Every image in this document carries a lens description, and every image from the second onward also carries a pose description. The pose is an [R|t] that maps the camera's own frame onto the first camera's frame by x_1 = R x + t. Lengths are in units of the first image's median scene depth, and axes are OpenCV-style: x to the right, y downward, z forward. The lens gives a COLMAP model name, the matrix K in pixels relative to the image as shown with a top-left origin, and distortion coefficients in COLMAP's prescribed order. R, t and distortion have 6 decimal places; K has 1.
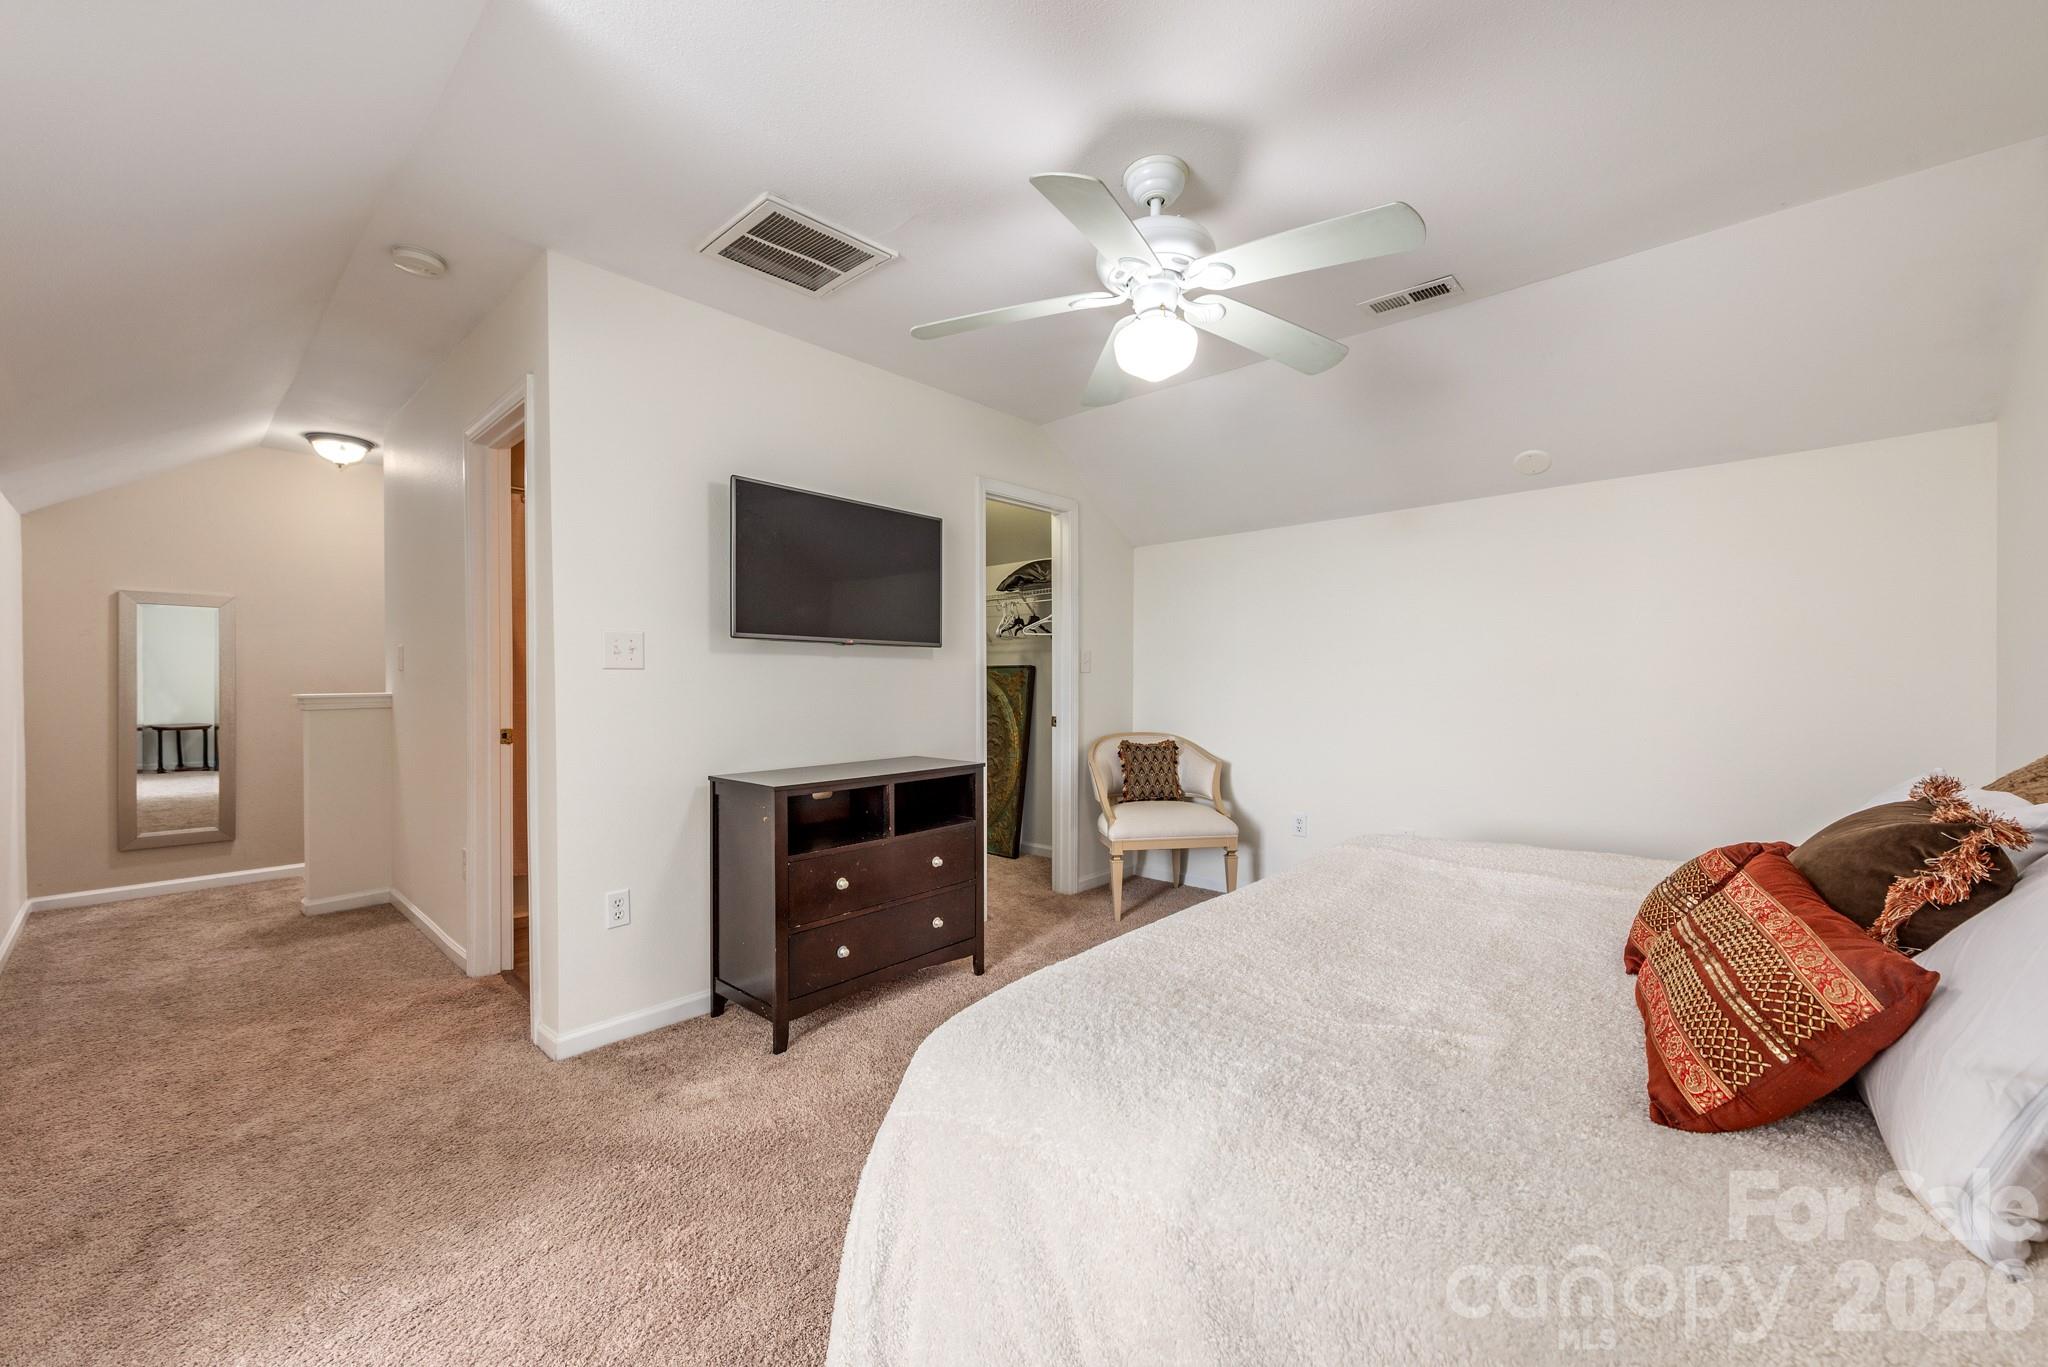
lens RADIAL K [[799.4, 0, 1024.5], [0, 799.4, 676.1], [0, 0, 1]] dist [0.009596, -0.002316]
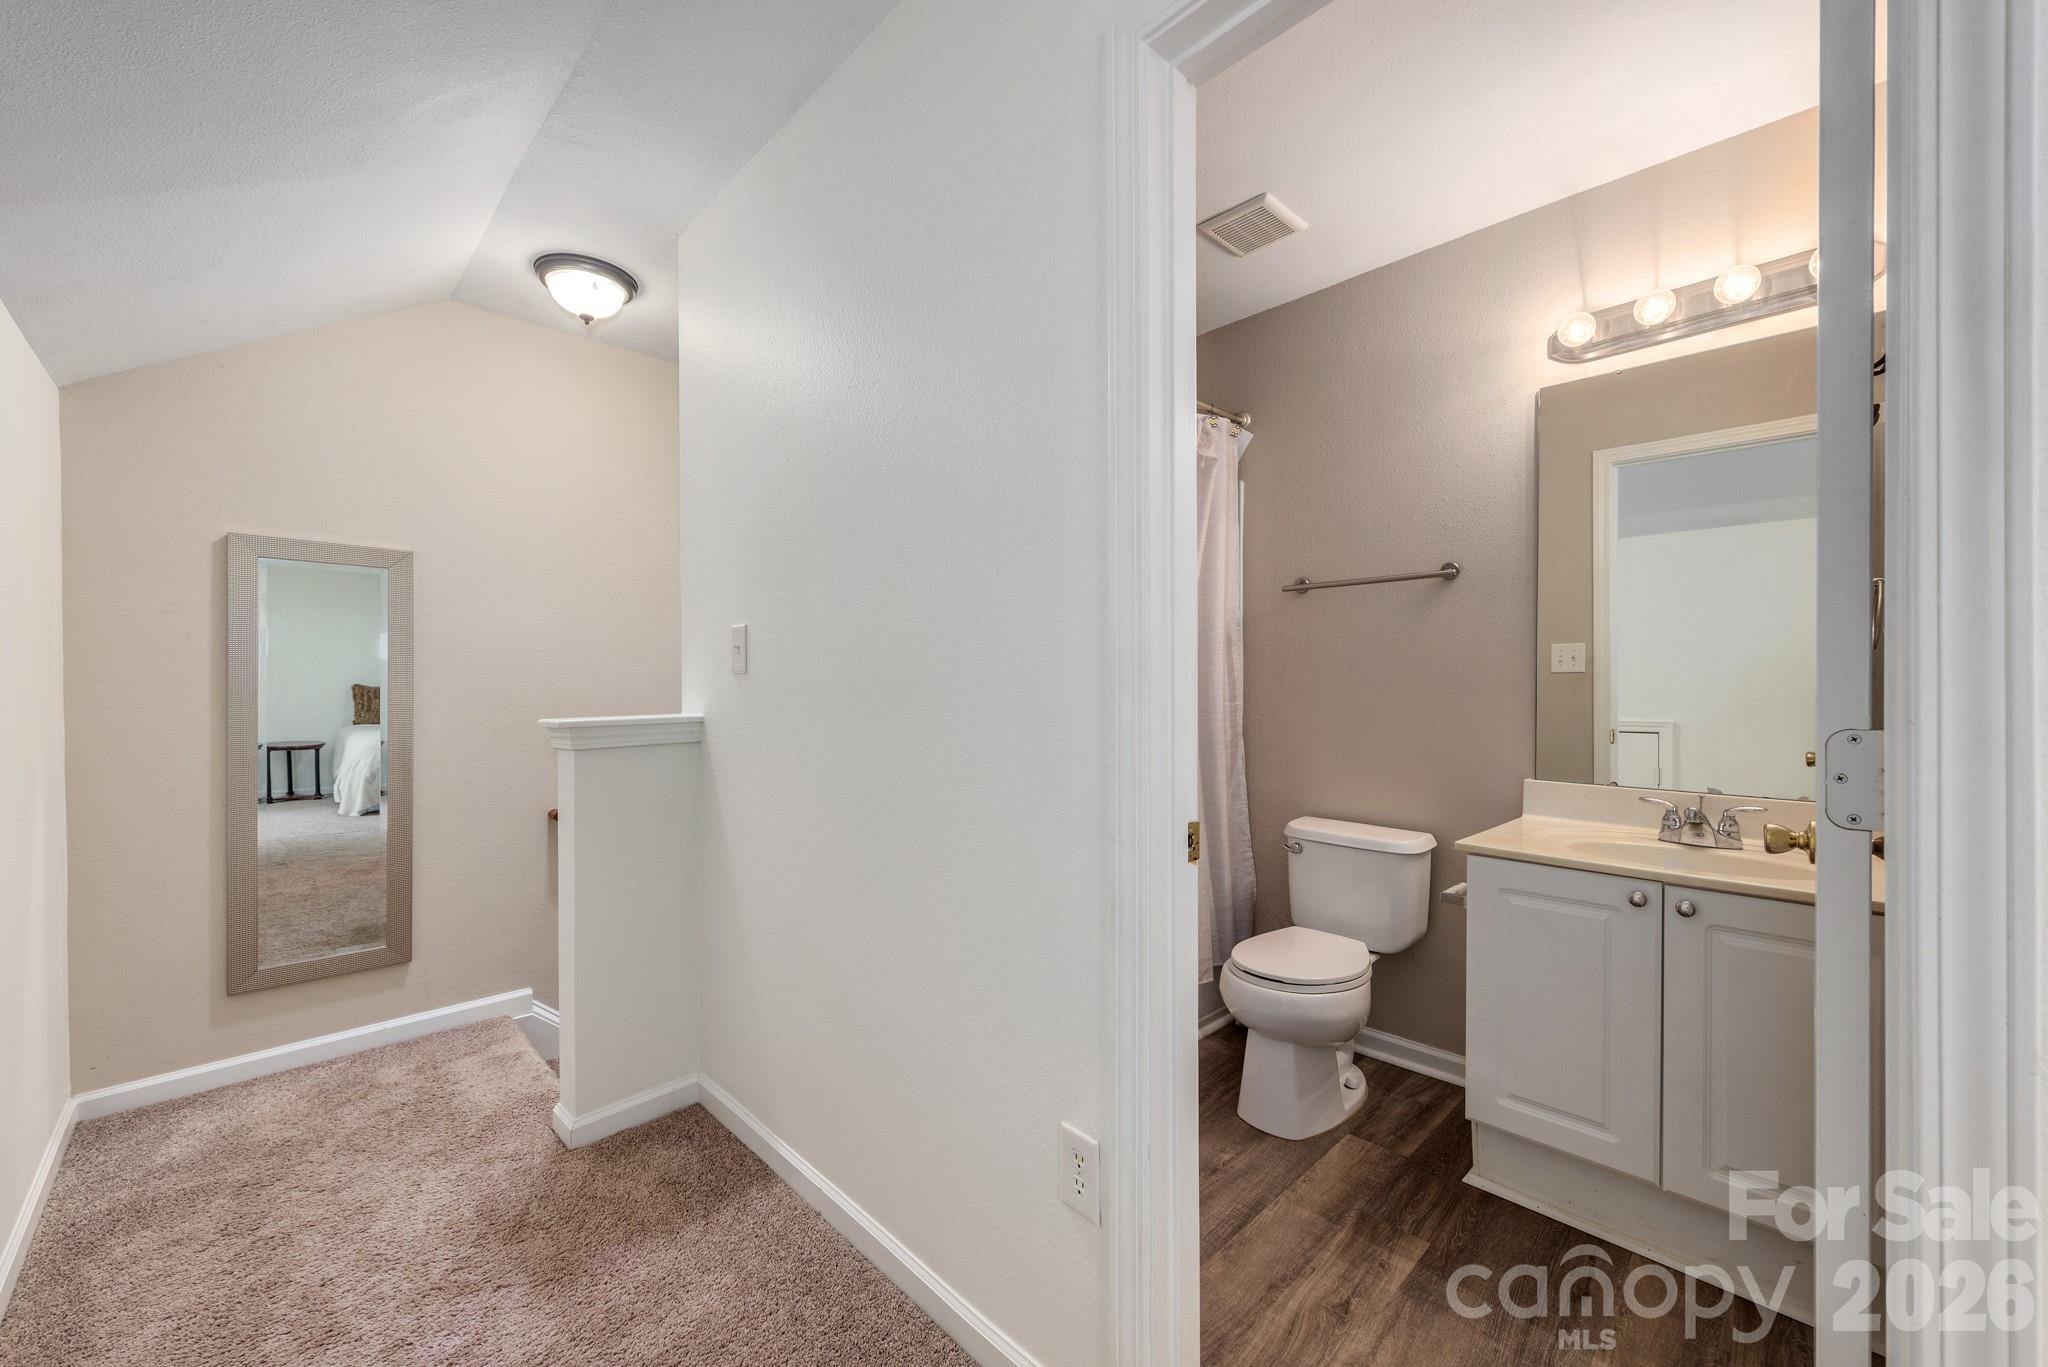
lens RADIAL K [[799.4, 0, 1023.3], [0, 799.4, 681.9], [0, 0, 1]] dist [0.009596, -0.002316]
pose [[0.998276, -0.003069, -0.058607, -0.507304], [0.002844, 0.999988, -0.003927, 0.001123], [0.058618, 0.003754, 0.998273, 0.445246]]
